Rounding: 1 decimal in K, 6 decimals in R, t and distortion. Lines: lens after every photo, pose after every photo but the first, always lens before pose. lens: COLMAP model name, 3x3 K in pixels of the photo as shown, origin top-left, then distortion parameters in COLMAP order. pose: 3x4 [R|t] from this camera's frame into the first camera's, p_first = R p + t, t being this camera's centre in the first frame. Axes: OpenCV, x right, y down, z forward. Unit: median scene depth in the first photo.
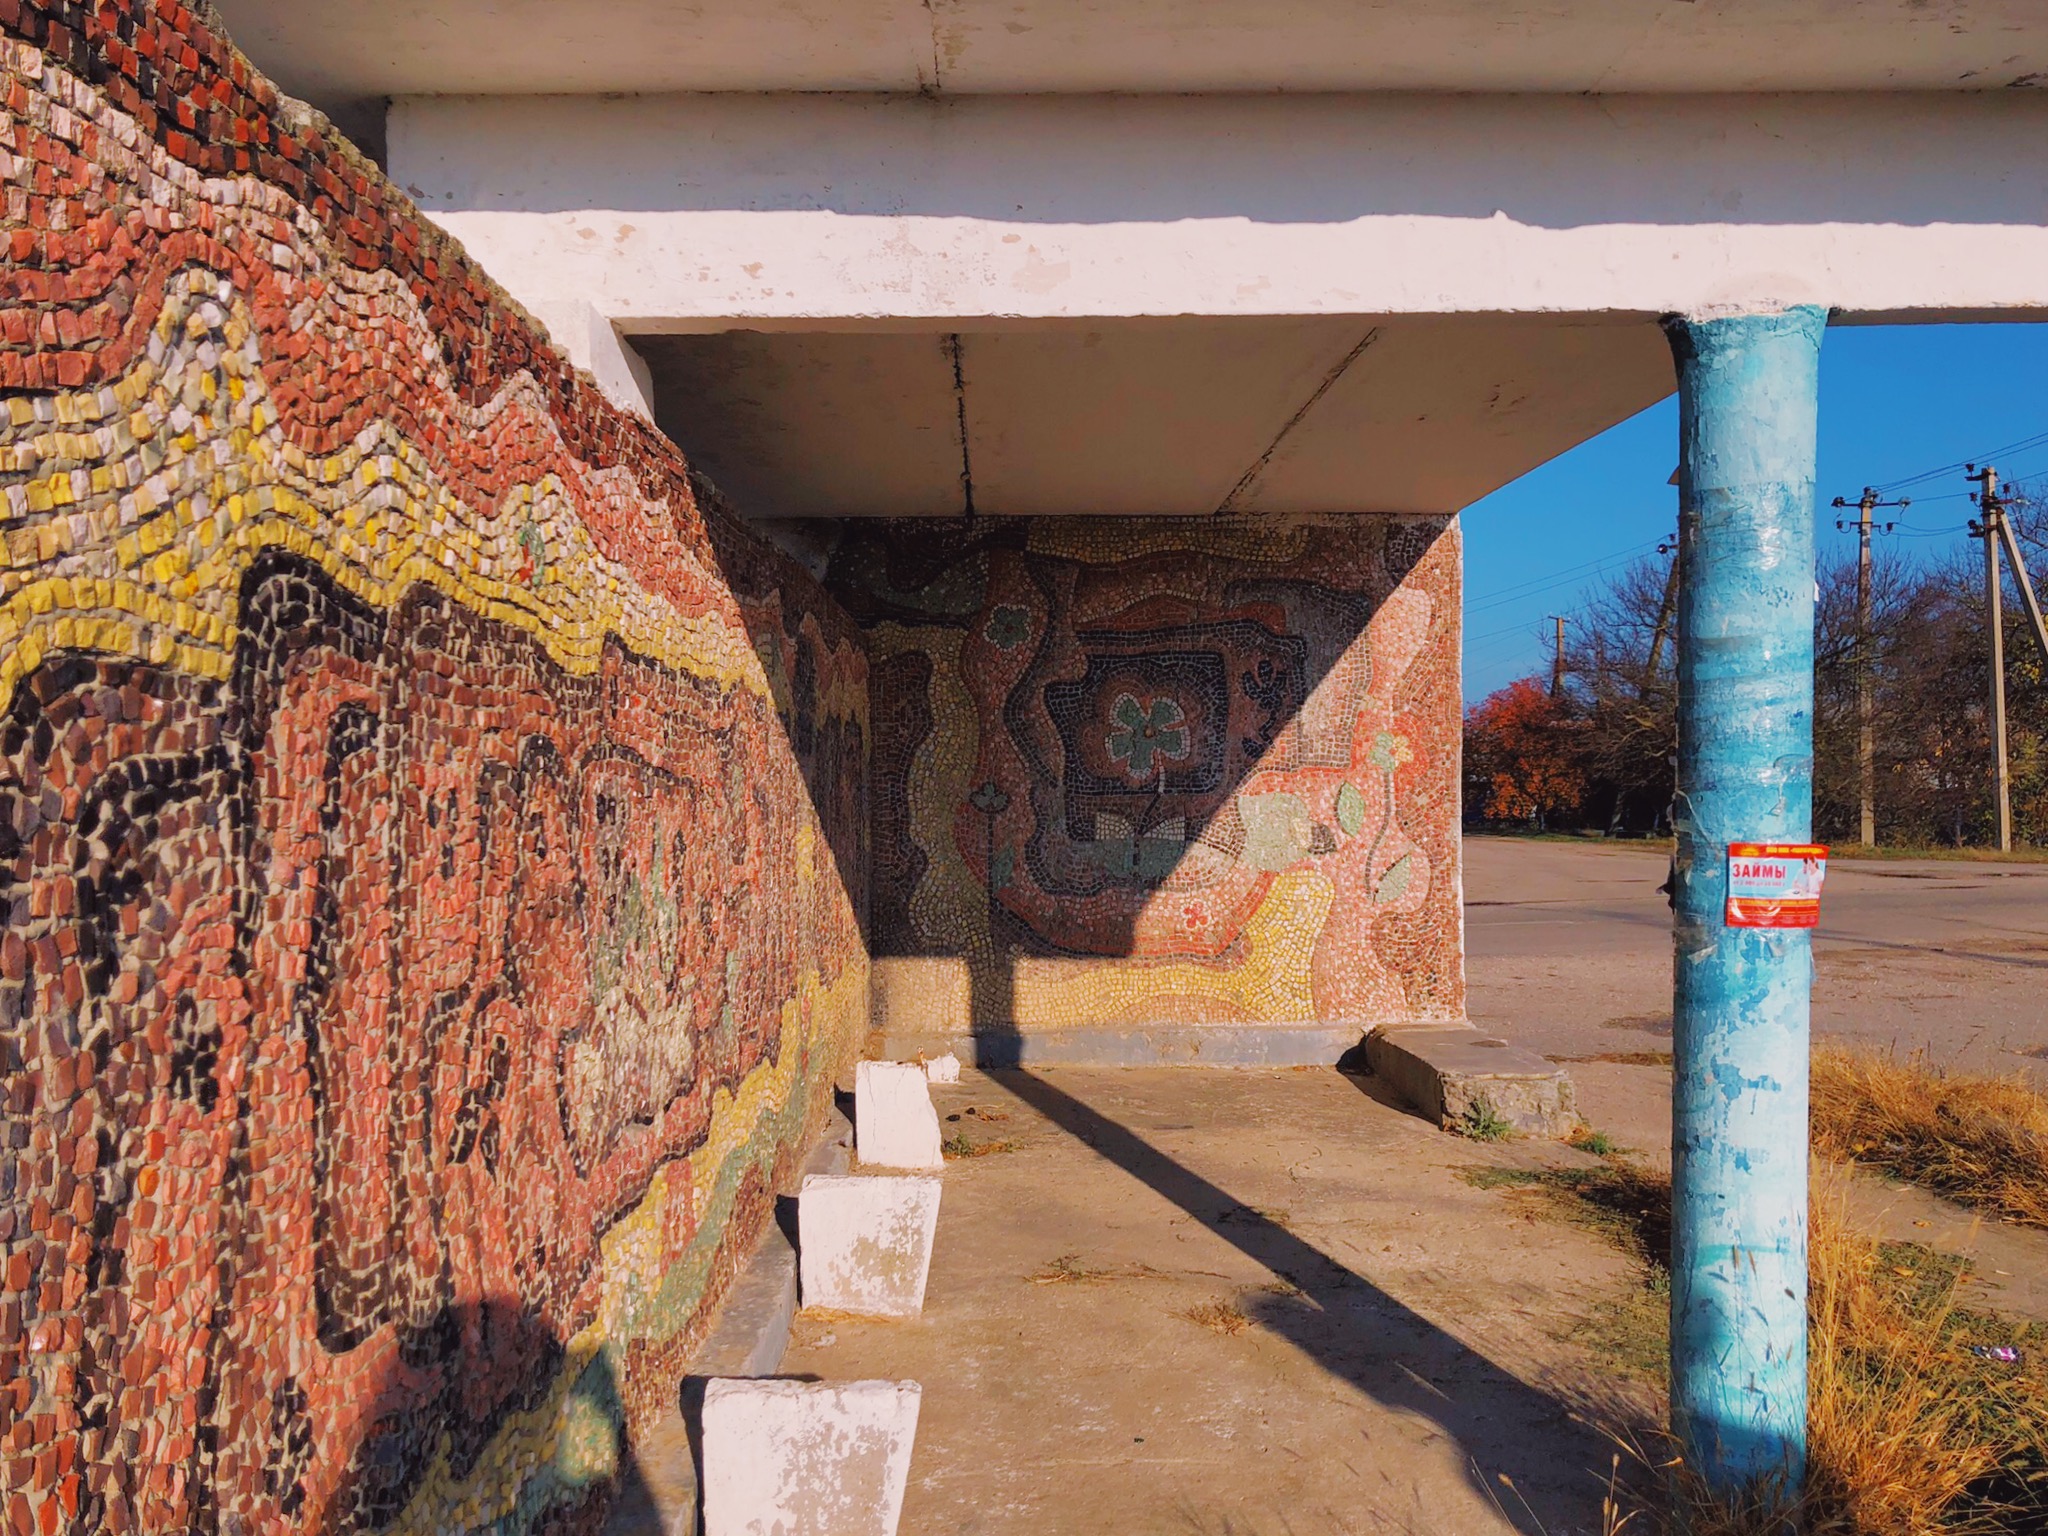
lens RADIAL K [[1798.2, 0, 1007.3], [0, 1798.2, 764.4], [0, 0, 1]] dist [0.064419, -0.147710]
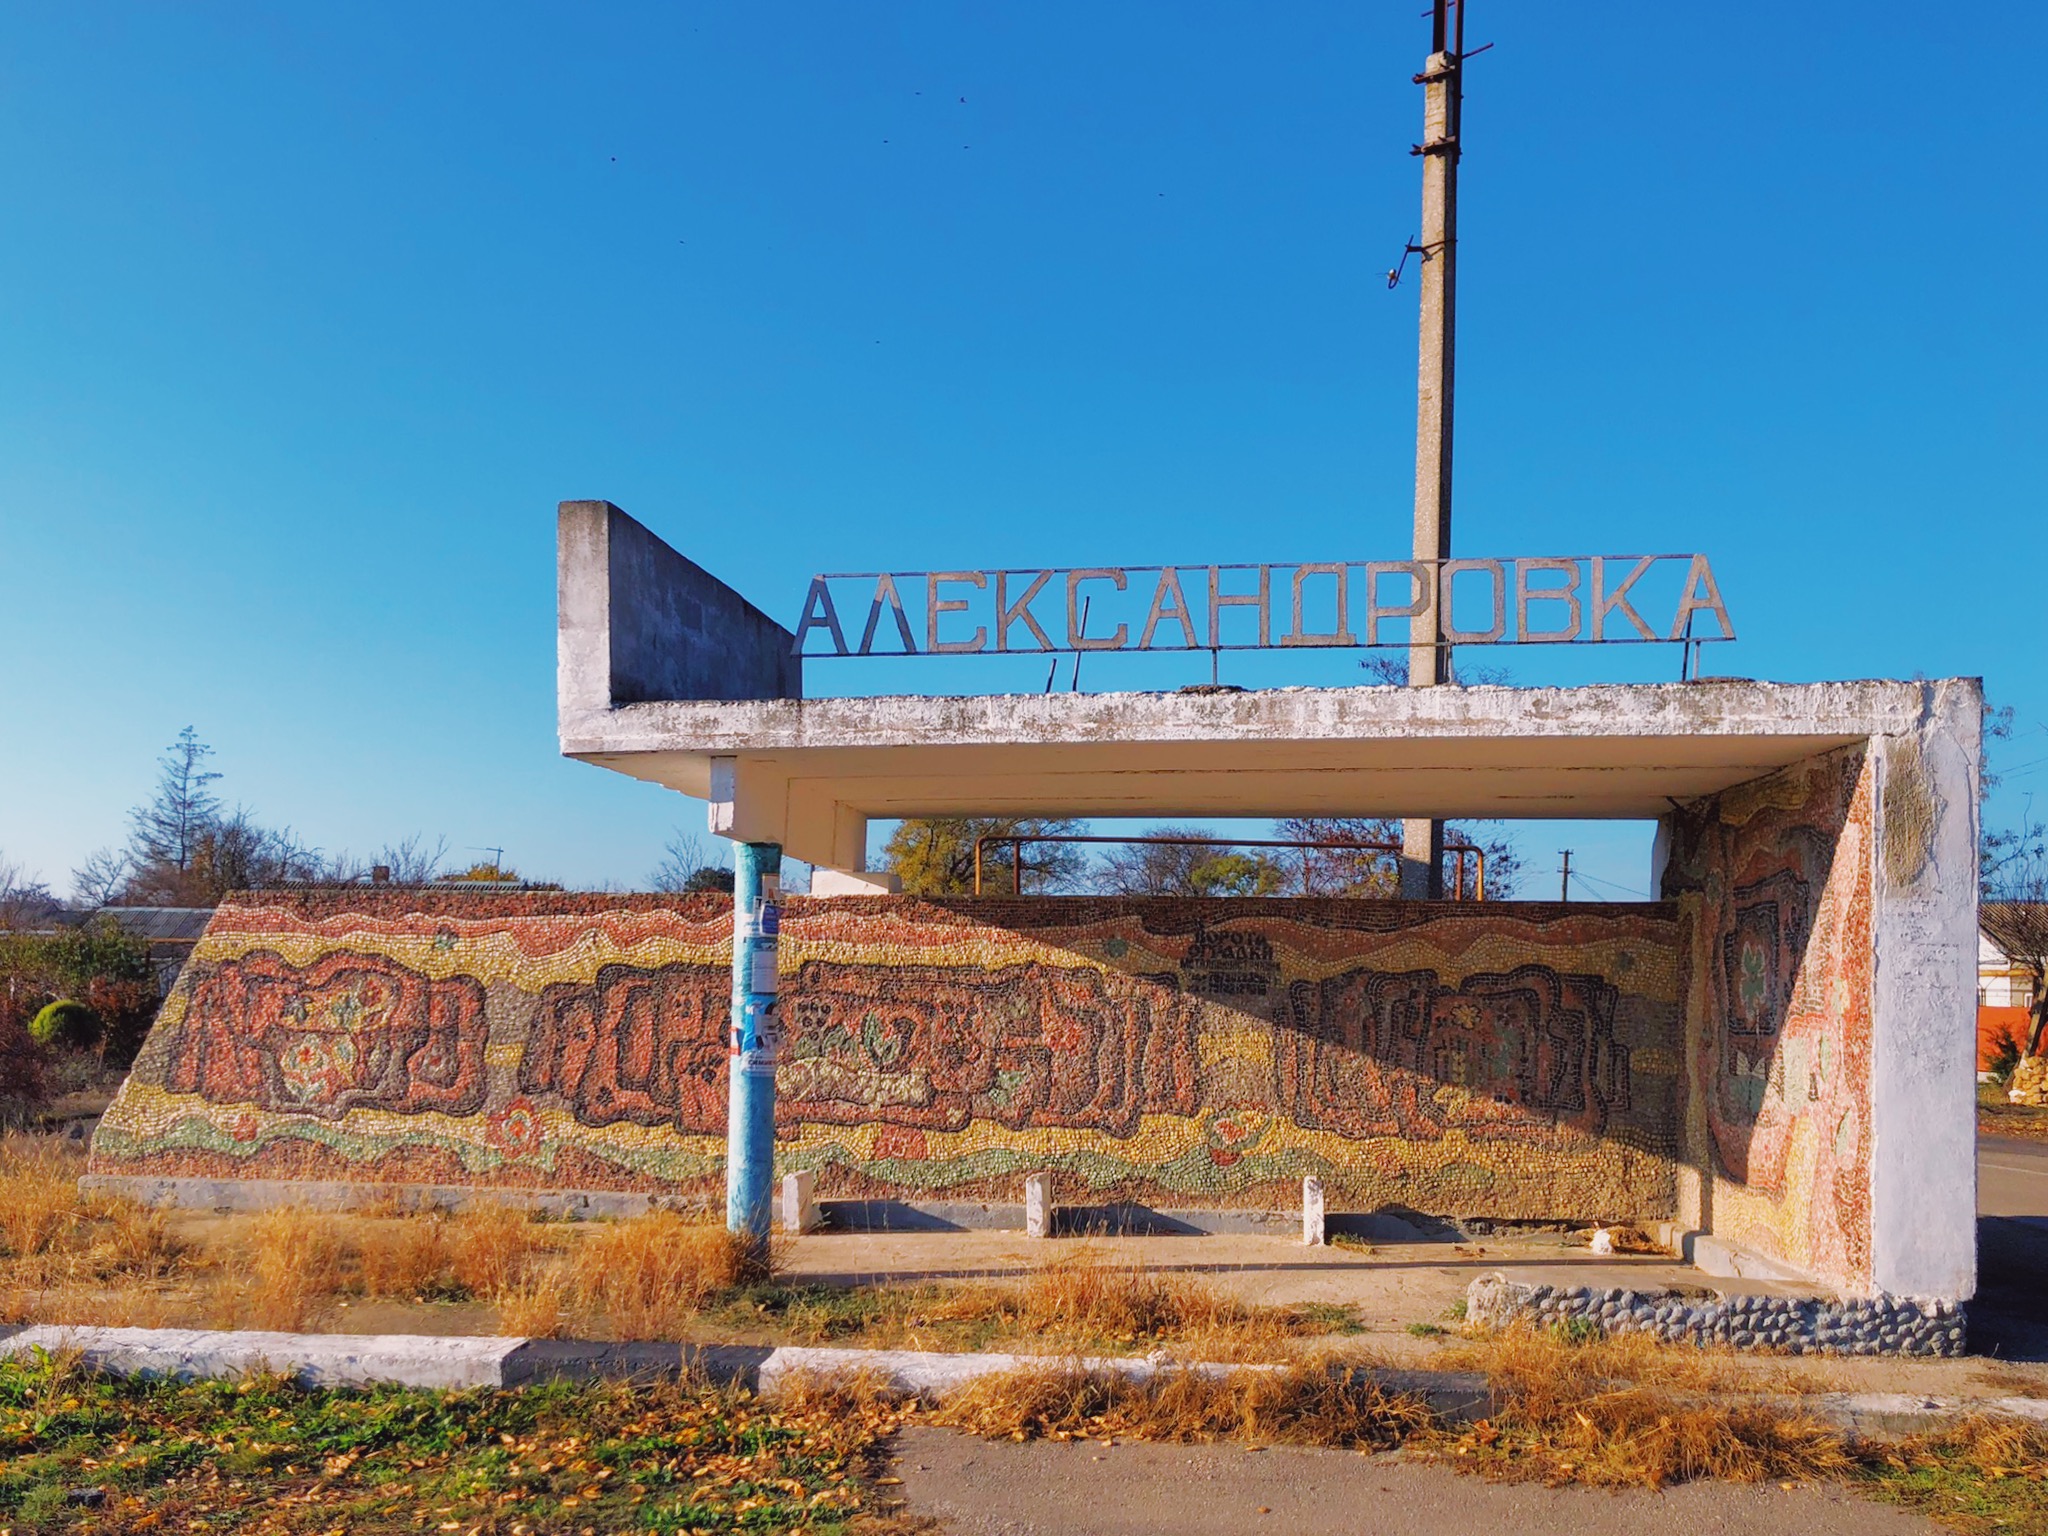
lens RADIAL K [[1798.2, 0, 1078.2], [0, 1798.2, 877.3], [0, 0, 1]] dist [0.064419, -0.147710]
pose [[-0.073488, -0.060386, -0.995466, 1.199003], [-0.010430, 0.998157, -0.059779, -0.009257], [0.997242, 0.005990, -0.073983, 0.676078]]
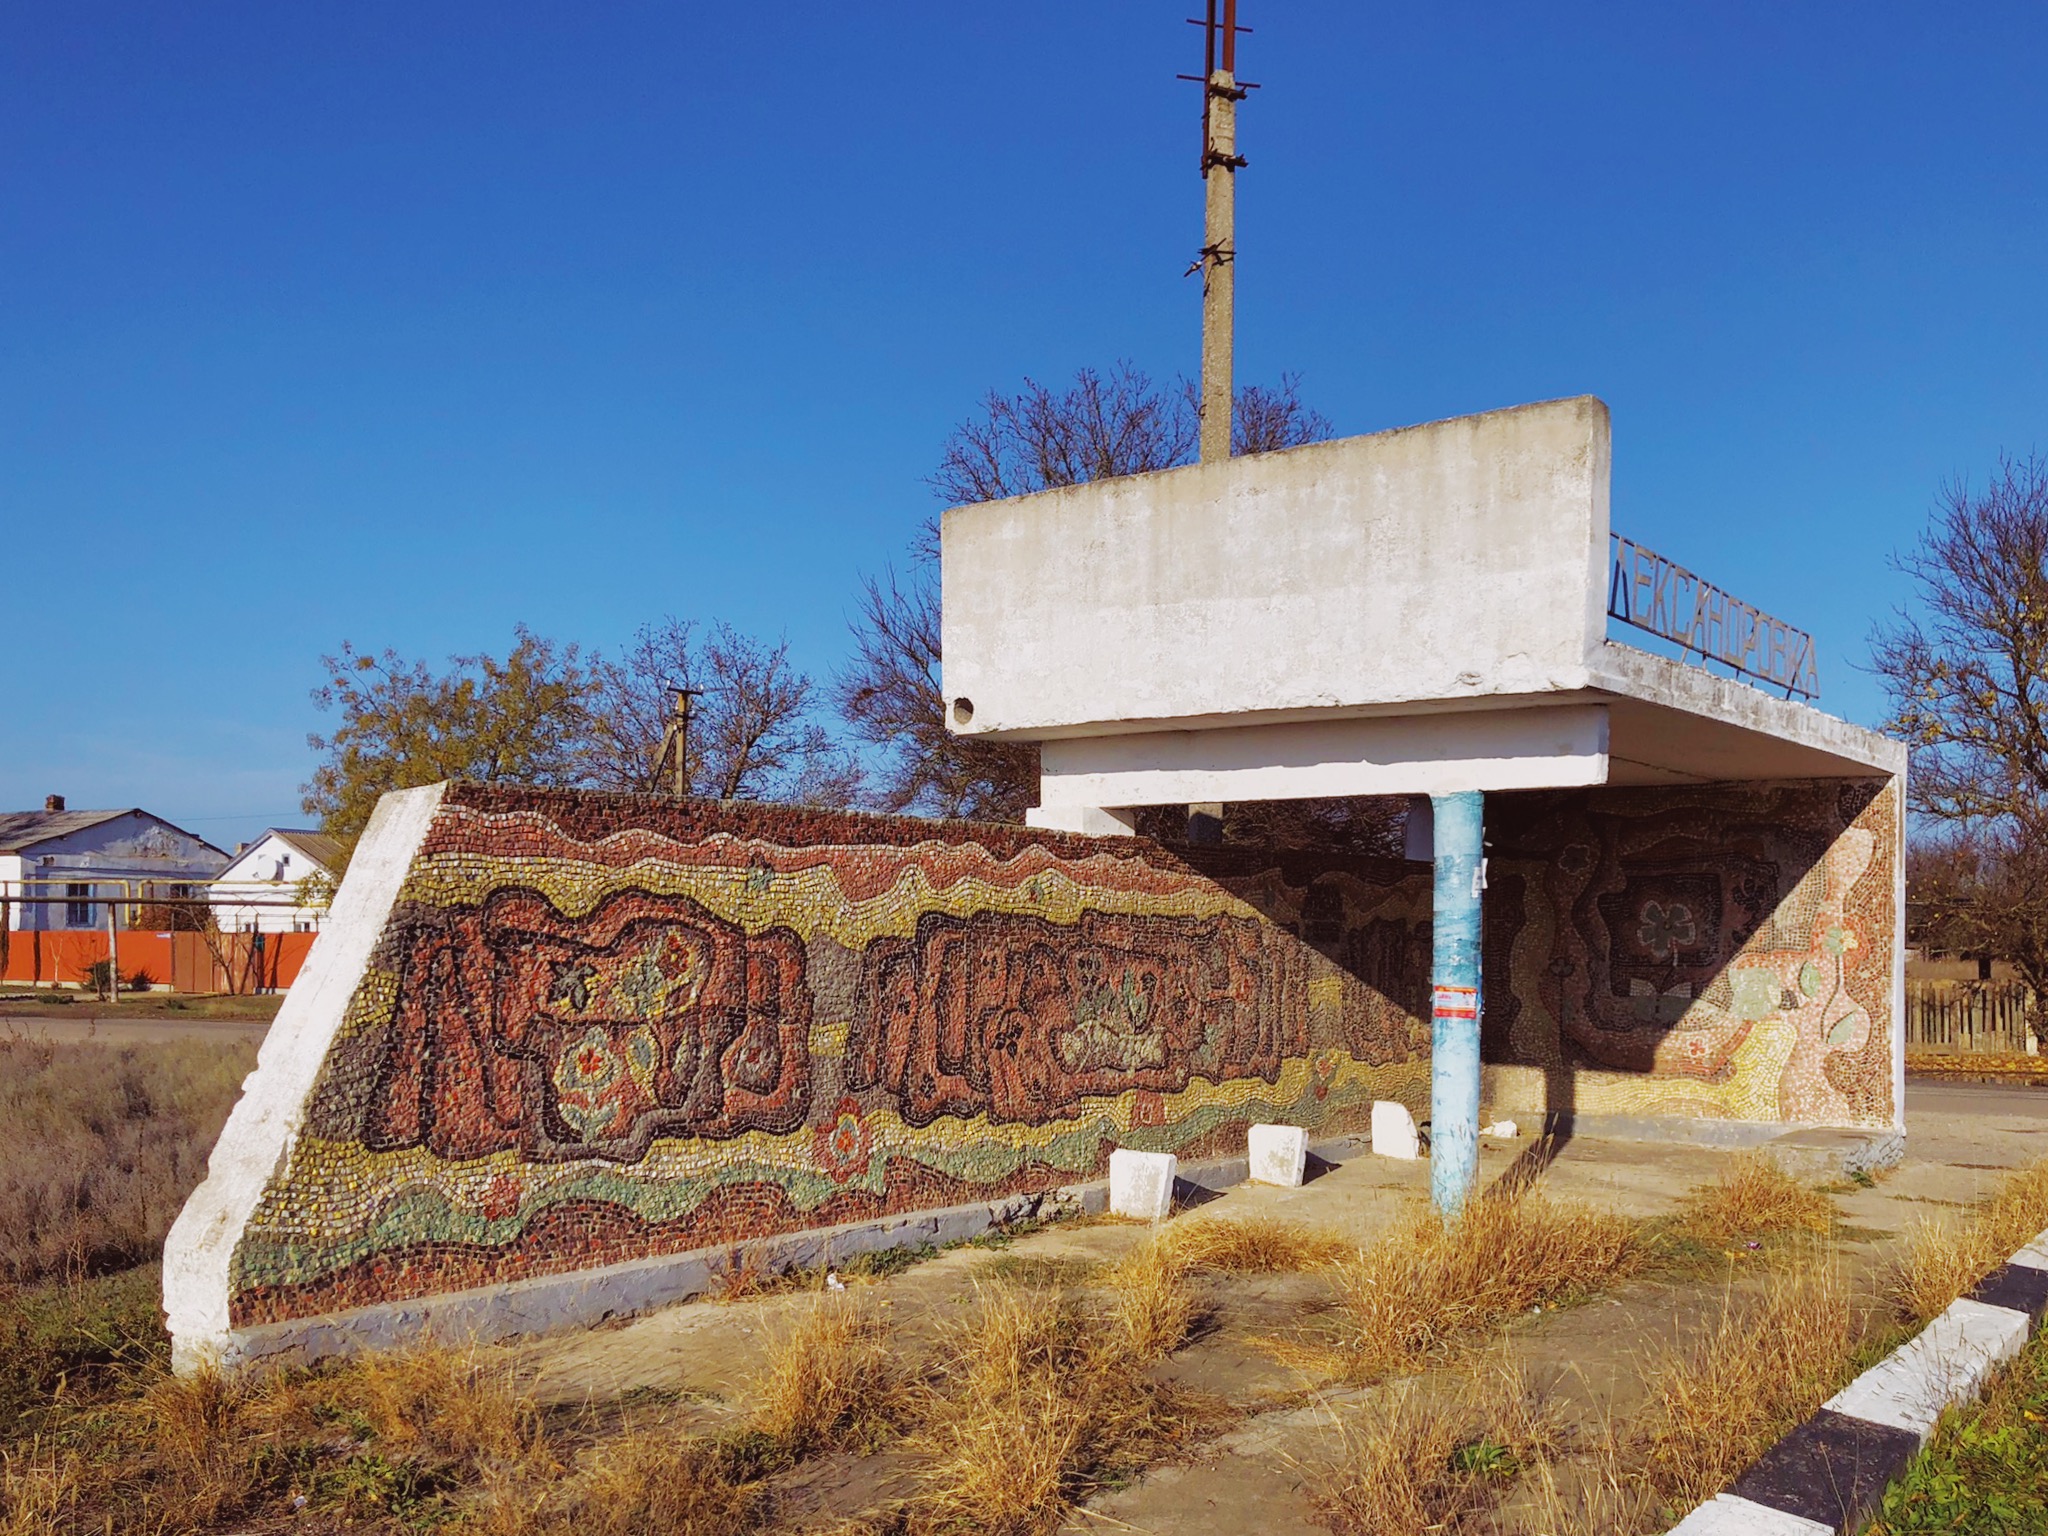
lens RADIAL K [[1798.2, 0, 1034.0], [0, 1798.2, 931.7], [0, 0, 1]] dist [0.064419, -0.147710]
pose [[0.819963, 0.008466, -0.572354, 0.515290], [-0.007695, 0.999963, 0.003768, -0.014977], [0.572365, 0.001314, 0.819998, -0.561624]]
